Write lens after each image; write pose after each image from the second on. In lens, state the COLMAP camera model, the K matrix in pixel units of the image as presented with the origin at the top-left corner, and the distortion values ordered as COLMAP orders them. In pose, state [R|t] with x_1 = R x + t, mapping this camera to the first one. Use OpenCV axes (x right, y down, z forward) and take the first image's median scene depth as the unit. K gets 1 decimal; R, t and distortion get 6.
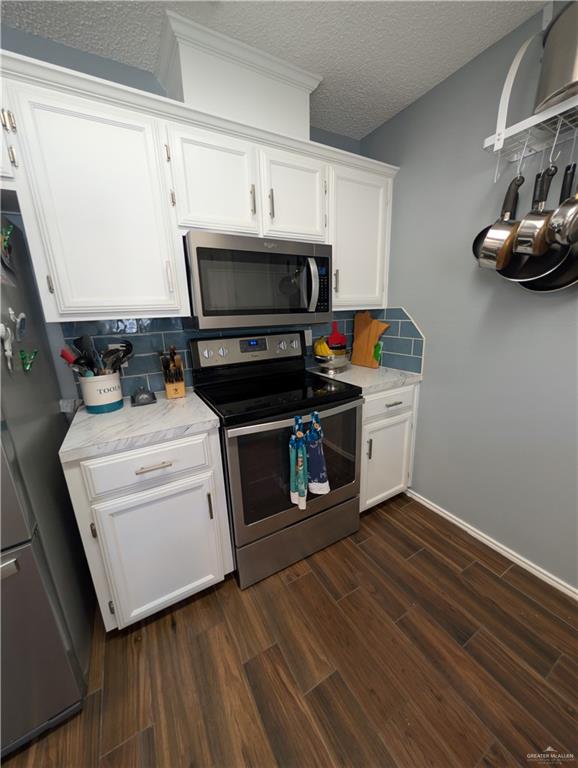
lens RADIAL K [[290.1, 0, 291.2], [0, 290.1, 384.8], [0, 0, 1]] dist [-0.001158, 0.000492]
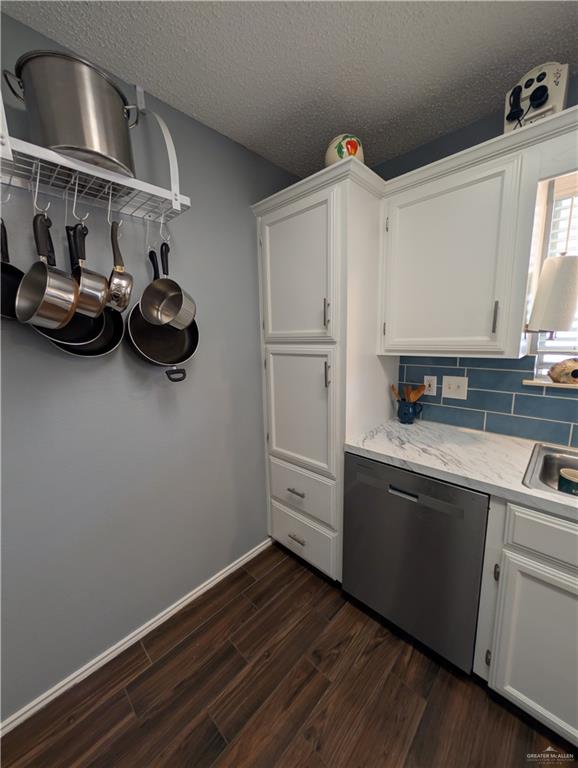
lens RADIAL K [[290.1, 0, 290.6], [0, 290.1, 382.7], [0, 0, 1]] dist [-0.001158, 0.000492]
pose [[-0.275220, -0.121981, 0.953611, -0.163655], [0.274687, 0.940590, 0.199592, -0.248016], [-0.921304, 0.316876, -0.225363, 0.637616]]
